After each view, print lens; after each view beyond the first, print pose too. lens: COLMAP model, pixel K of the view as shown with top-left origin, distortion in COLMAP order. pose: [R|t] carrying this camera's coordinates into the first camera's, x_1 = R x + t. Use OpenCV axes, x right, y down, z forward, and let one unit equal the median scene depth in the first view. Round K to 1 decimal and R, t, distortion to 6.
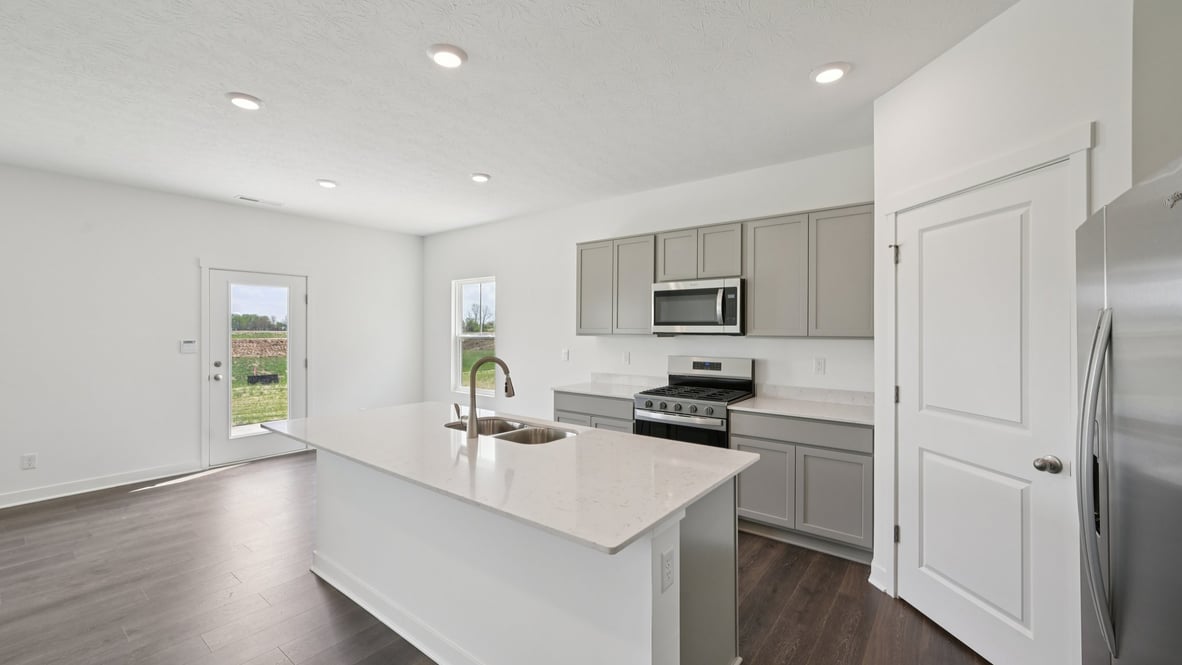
lens RADIAL K [[463.7, 0, 591.0], [0, 463.7, 332.5], [0, 0, 1]] dist [0.001204, 0.000336]
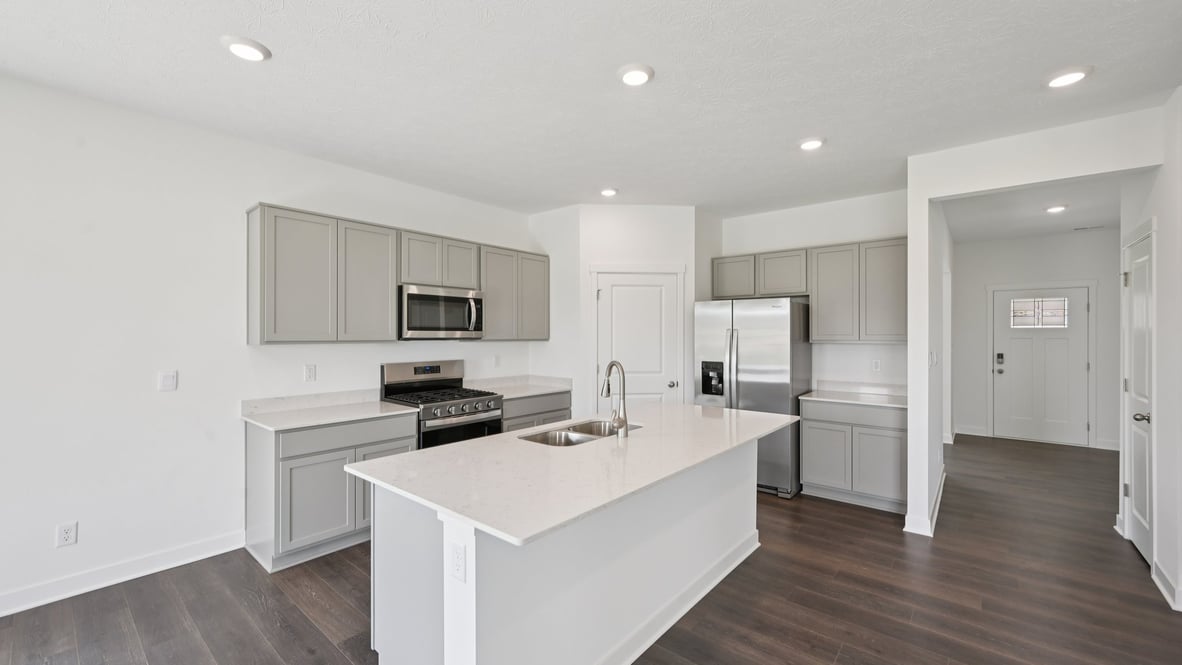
lens RADIAL K [[463.7, 0, 591.0], [0, 463.7, 332.5], [0, 0, 1]] dist [0.001204, 0.000336]
pose [[0.043927, 0.001990, 0.999033, -0.801174], [0.005732, 0.999981, -0.002244, -0.007062], [-0.999018, 0.005825, 0.043915, 0.620978]]
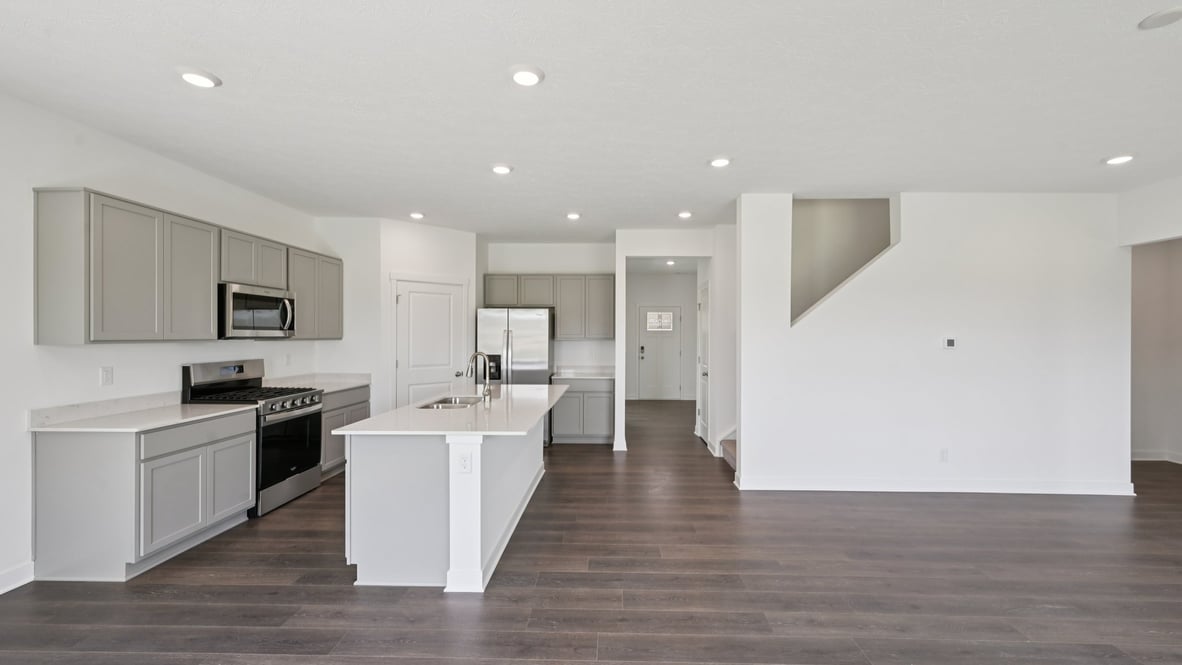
lens RADIAL K [[470.0, 0, 603.2], [0, 470.0, 330.8], [0, 0, 1]] dist [0.000717, 0.000142]
pose [[-0.593190, 0.002269, 0.805059, -1.099051], [0.000718, 0.999997, -0.002289, -0.010139], [-0.805062, -0.000780, -0.593190, 1.000707]]
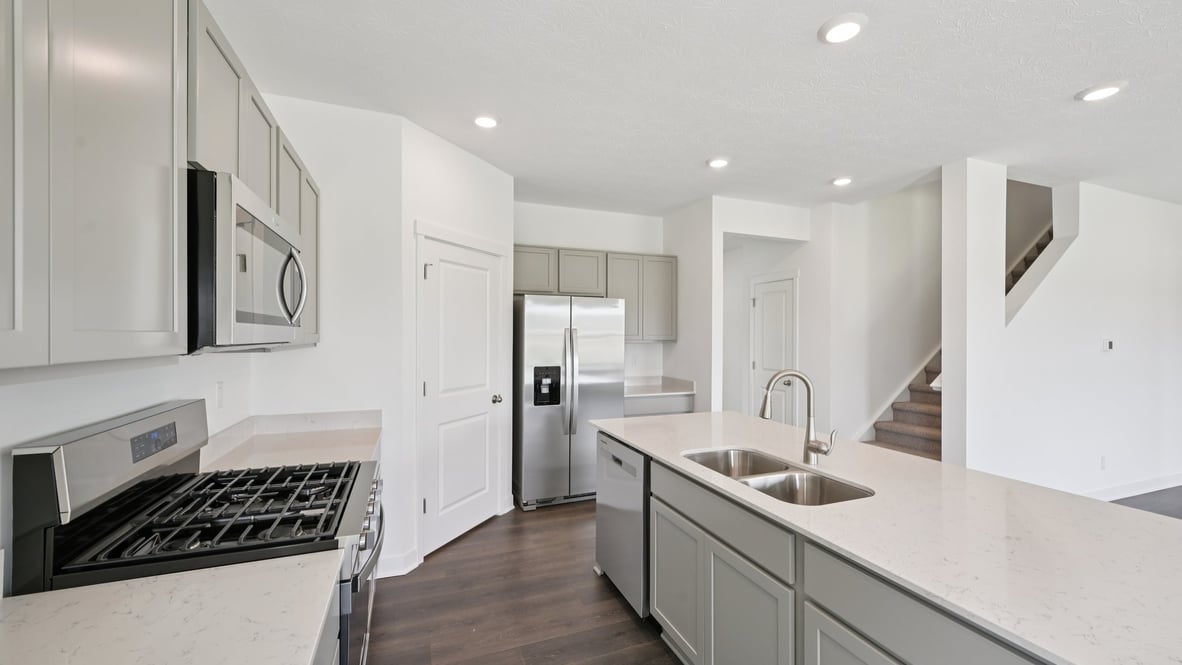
lens RADIAL K [[463.7, 0, 591.0], [0, 463.7, 332.5], [0, 0, 1]] dist [0.001204, 0.000336]
pose [[-0.856691, -0.003643, 0.515817, -0.211546], [-0.003371, 0.999993, 0.001464, -0.009649], [-0.515819, -0.000484, -0.856698, 1.179899]]
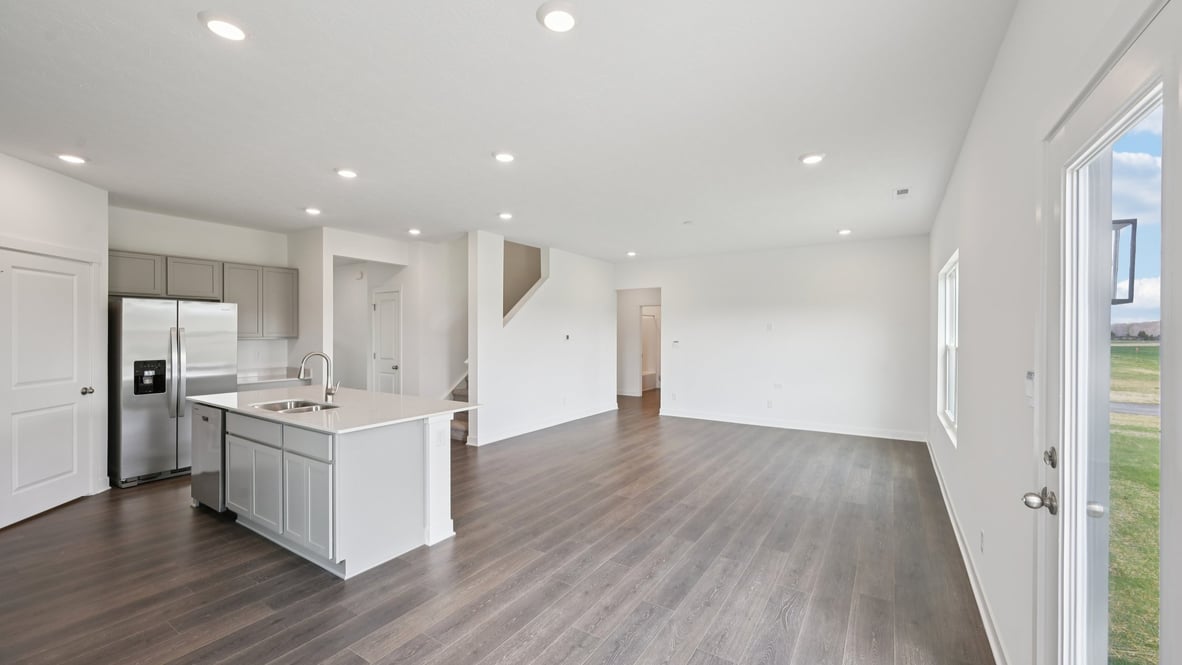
lens RADIAL K [[463.7, 0, 591.0], [0, 463.7, 332.5], [0, 0, 1]] dist [0.001204, 0.000336]
pose [[-0.996710, -0.003090, -0.080993, -0.623524], [-0.003587, 0.999976, 0.005984, -0.015435], [0.080973, 0.006255, -0.996697, 1.621999]]
